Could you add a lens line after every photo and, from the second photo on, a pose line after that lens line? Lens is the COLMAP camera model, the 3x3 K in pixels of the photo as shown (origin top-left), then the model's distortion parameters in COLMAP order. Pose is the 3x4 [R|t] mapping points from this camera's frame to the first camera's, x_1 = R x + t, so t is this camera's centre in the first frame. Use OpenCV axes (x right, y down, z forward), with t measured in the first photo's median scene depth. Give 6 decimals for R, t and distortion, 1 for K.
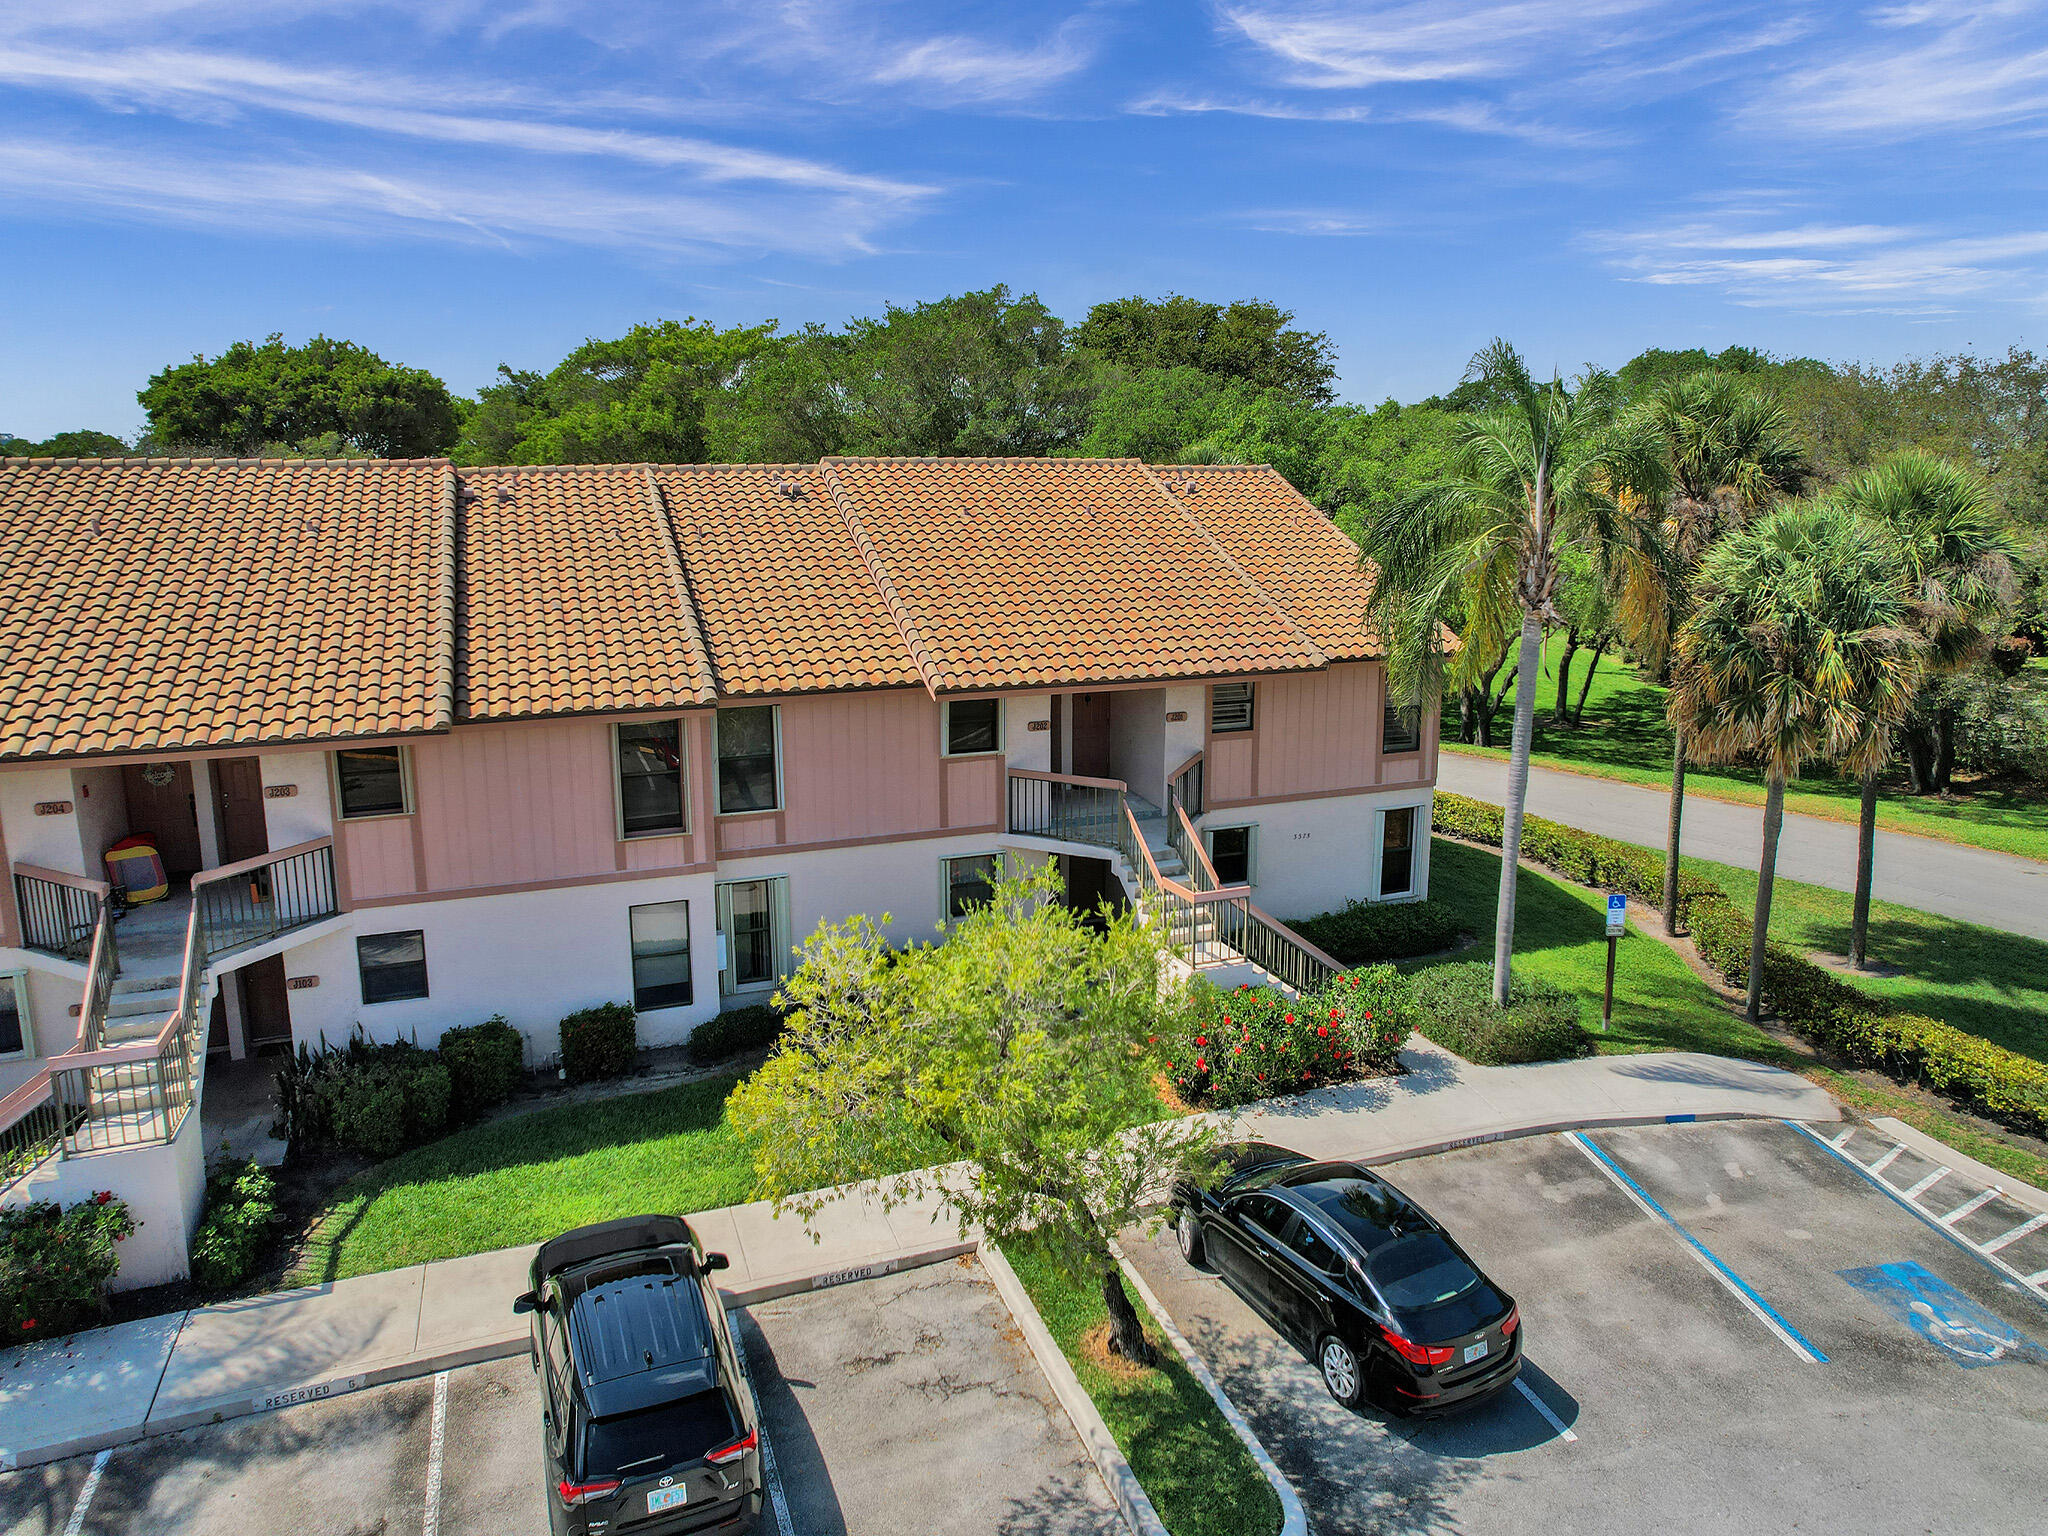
lens RADIAL K [[1308.0, 0, 1017.0], [0, 1308.0, 762.3], [0, 0, 1]] dist [-0.040287, 0.031709]
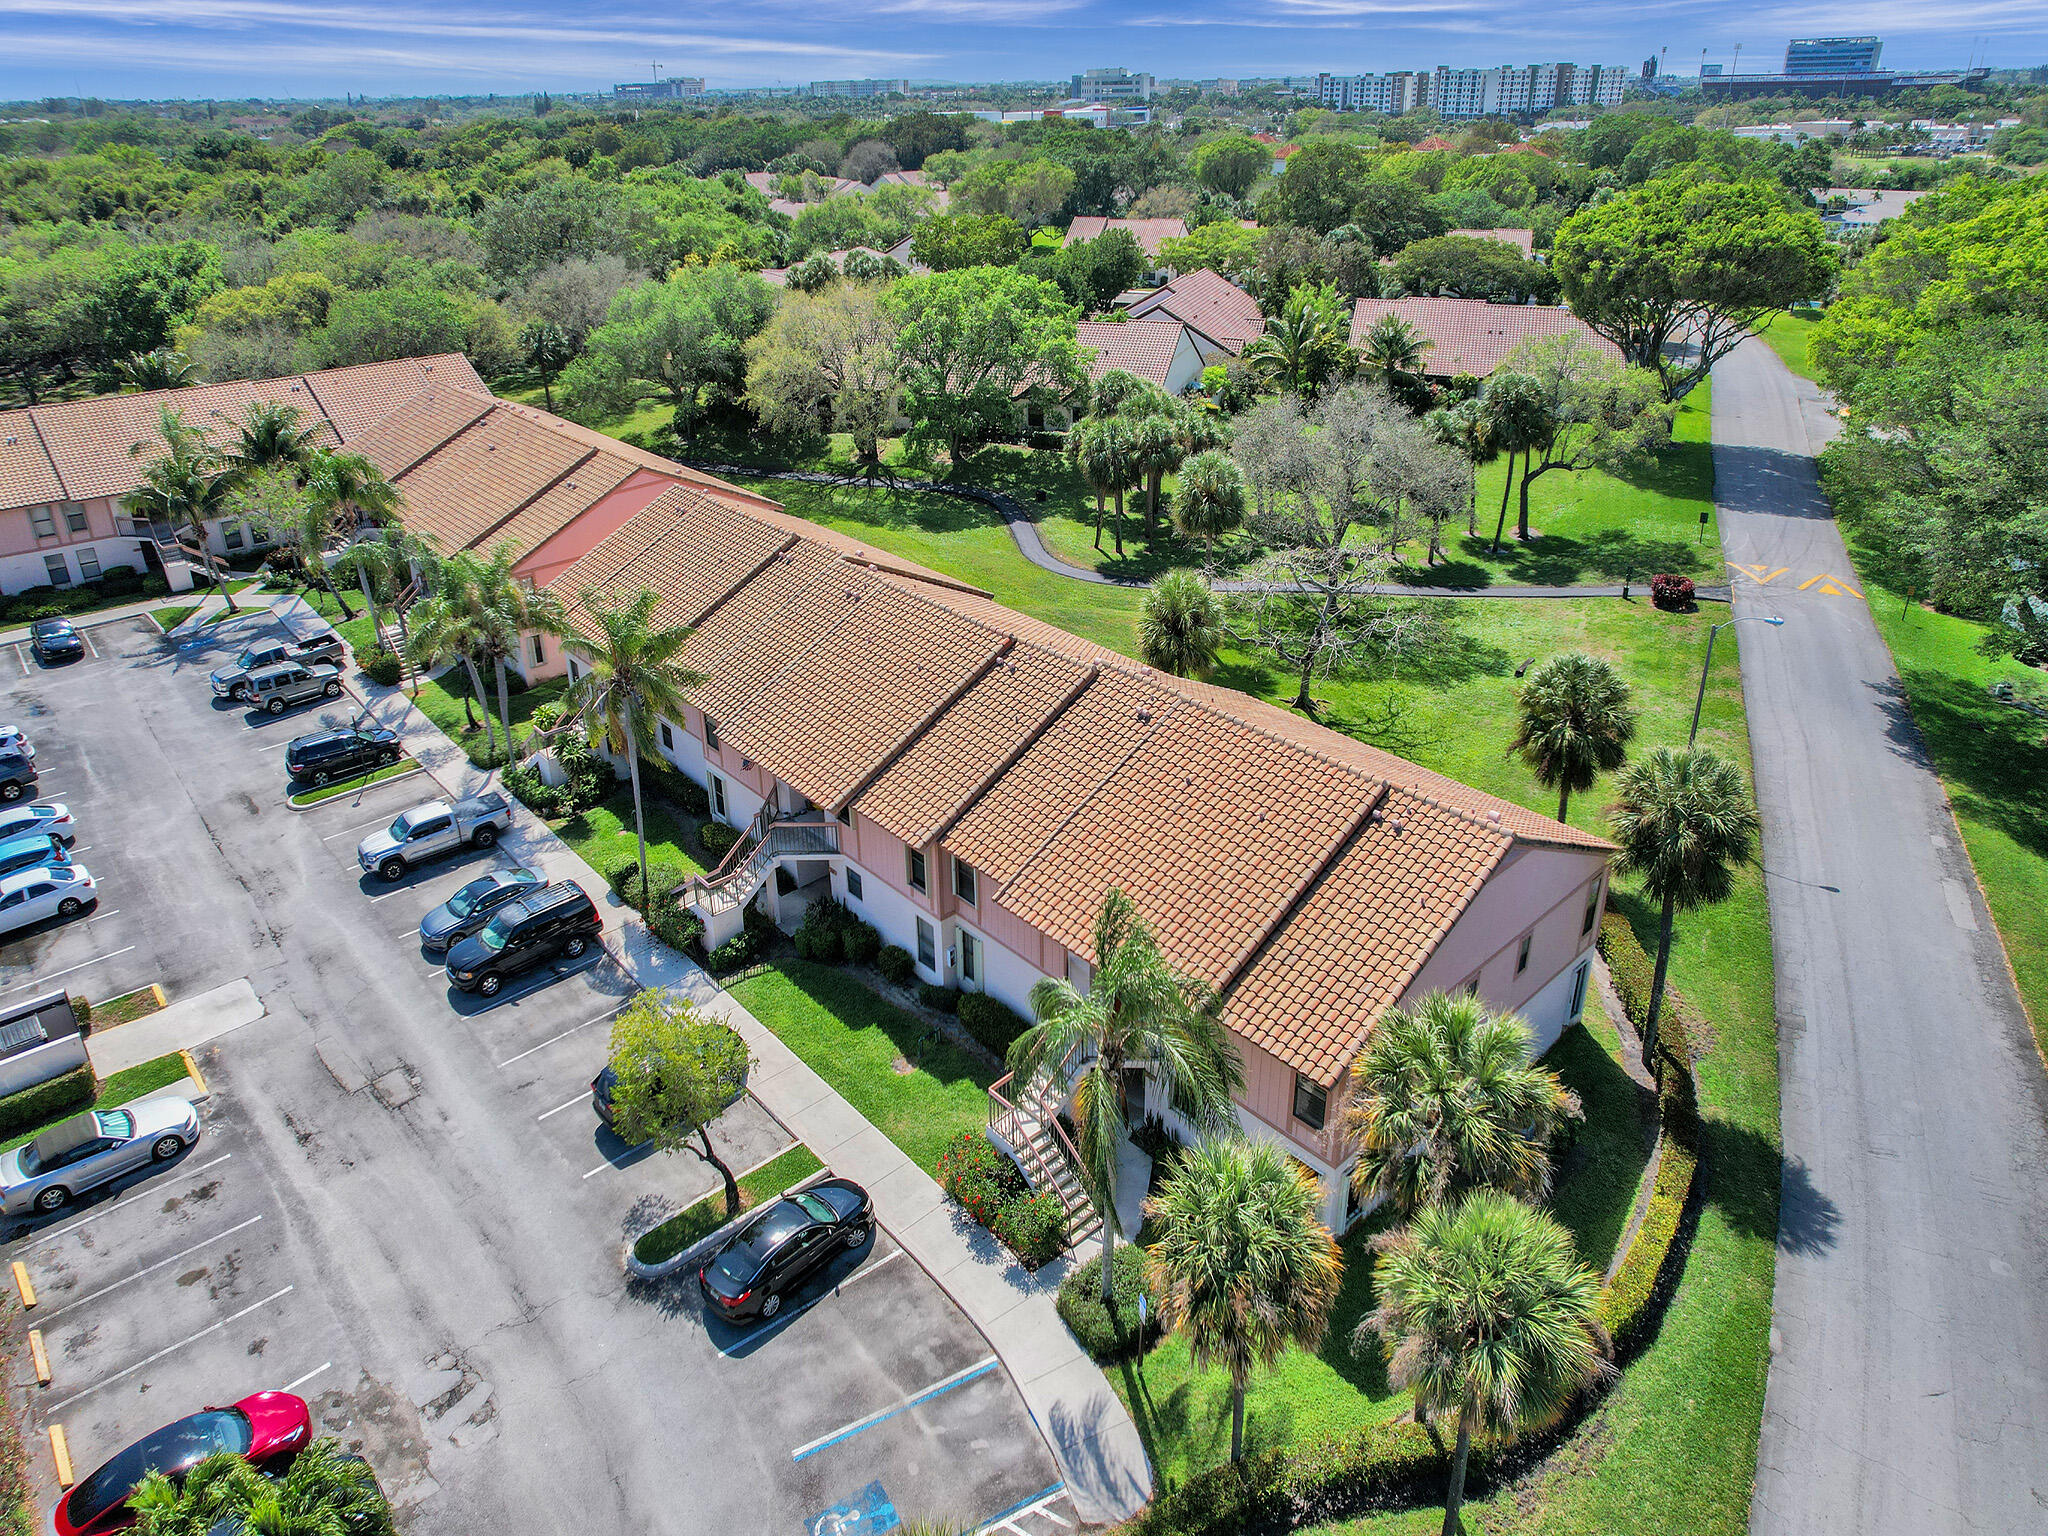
lens RADIAL K [[1273.4, 0, 1020.7], [0, 1273.4, 768.8], [0, 0, 1]] dist [-0.061384, 0.052309]
pose [[0.355456, 0.449063, -0.819752, 1.368182], [-0.177228, 0.893499, 0.412613, -1.006065], [0.917737, -0.001383, 0.397186, 0.394438]]
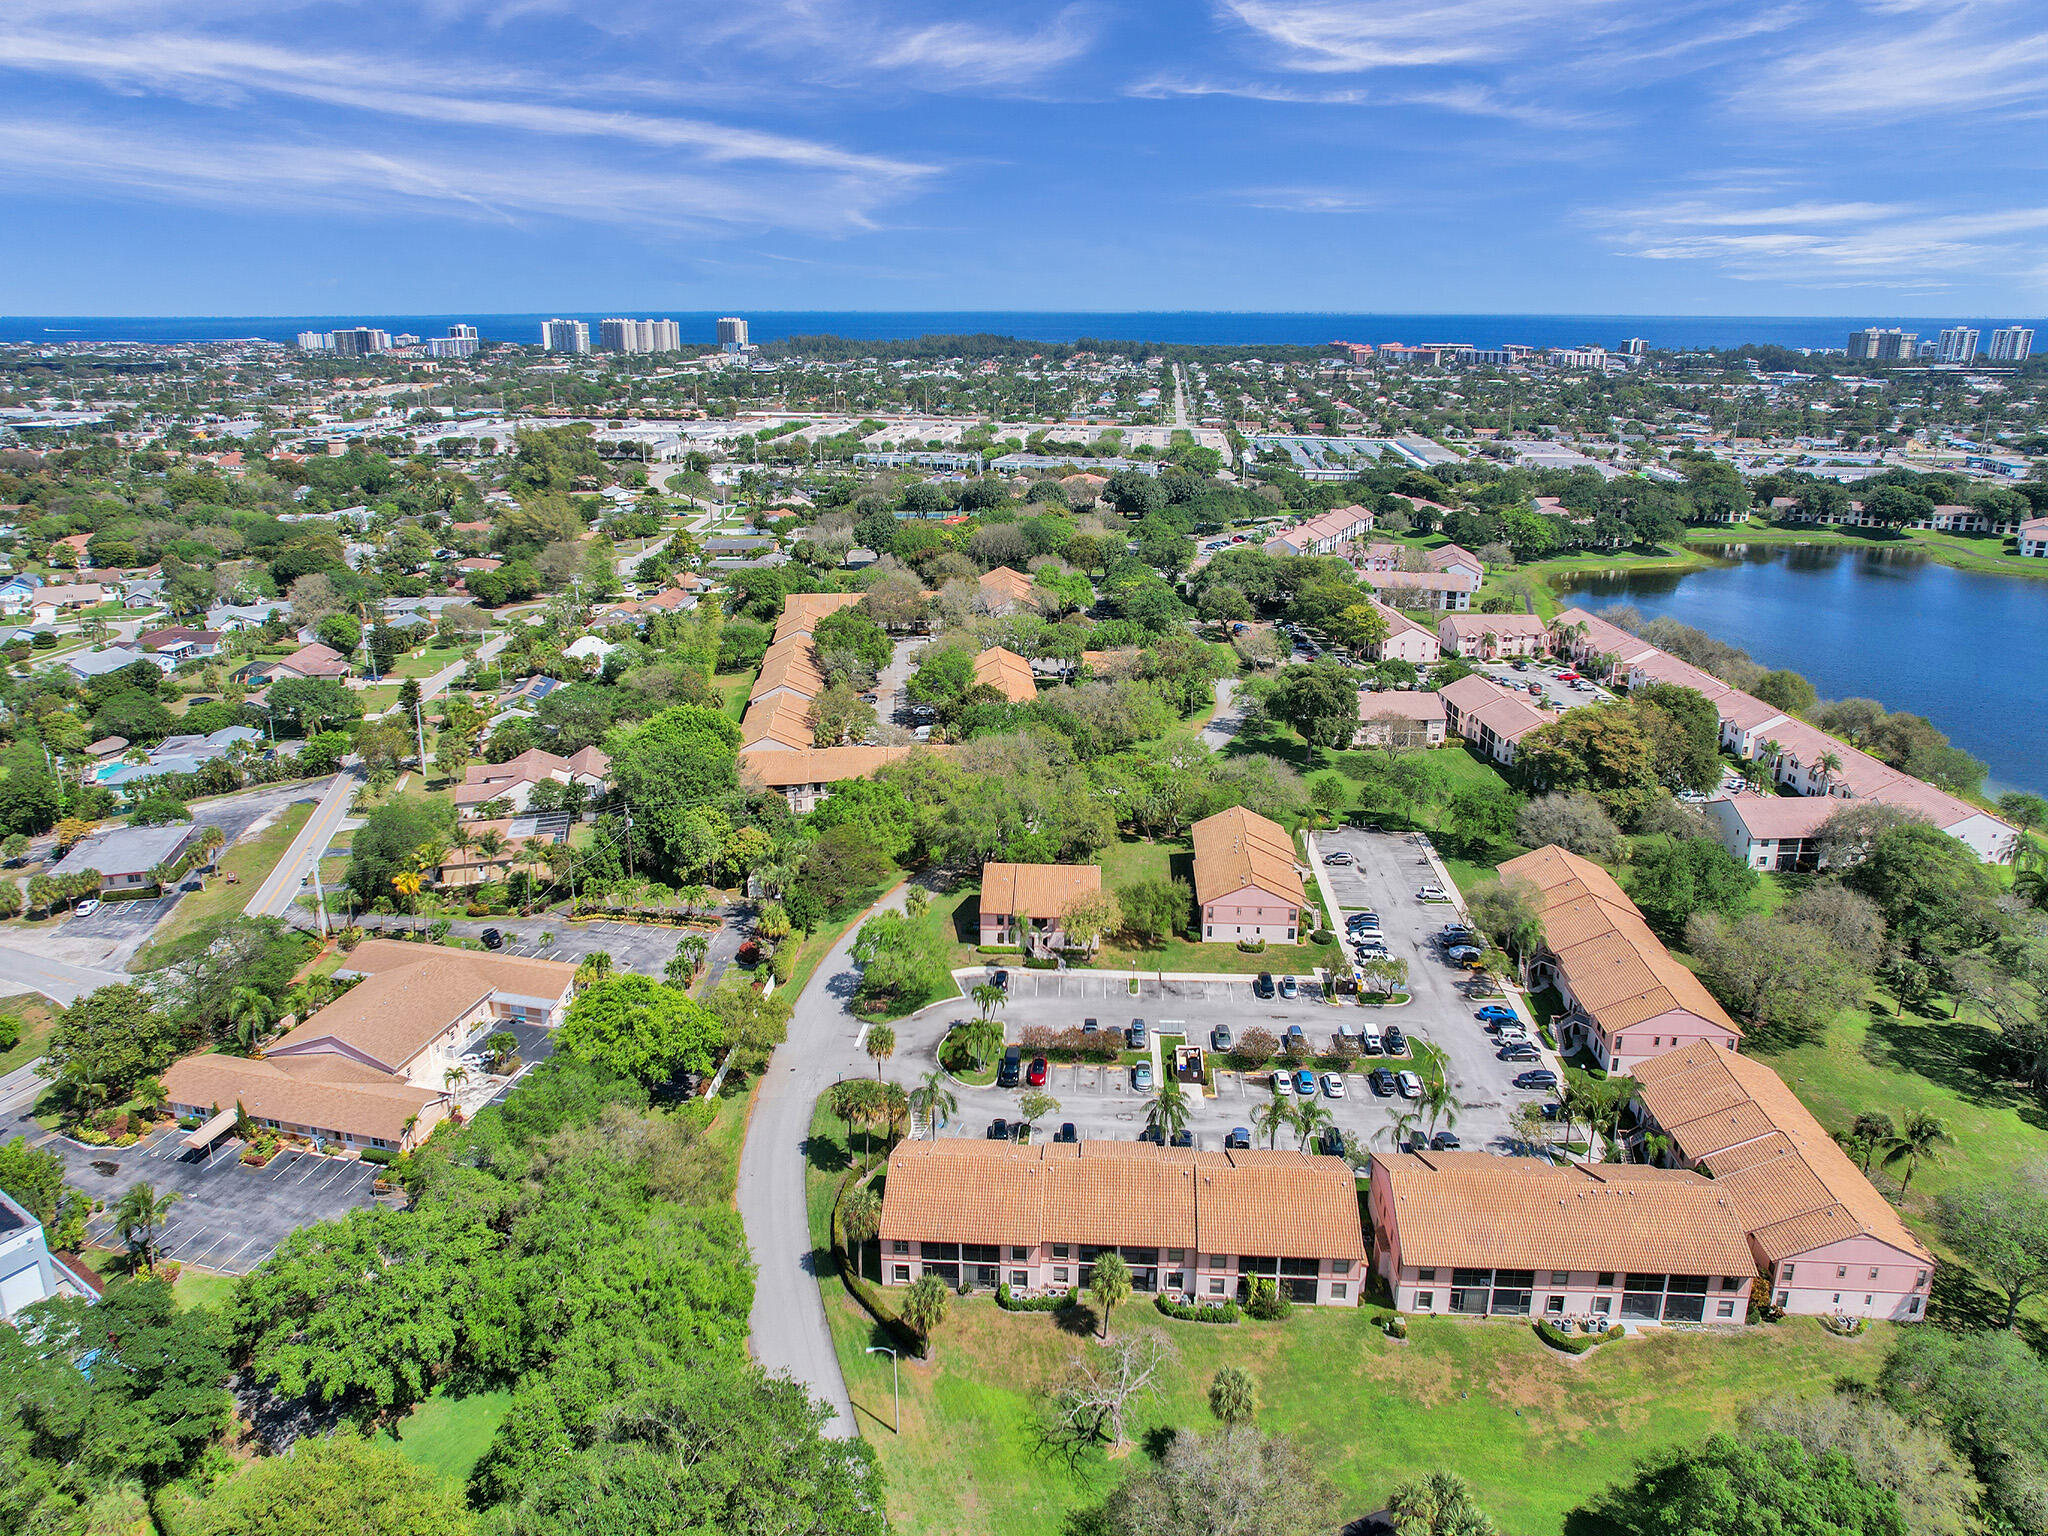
lens RADIAL K [[1297.1, 0, 1020.8], [0, 1297.1, 765.3], [0, 0, 1]] dist [-0.068360, 0.058544]
pose [[-0.908649, -0.139035, 0.393734, -2.531993], [0.088704, 0.857143, 0.507382, -5.234661], [-0.408031, 0.495958, -0.766509, 5.317078]]
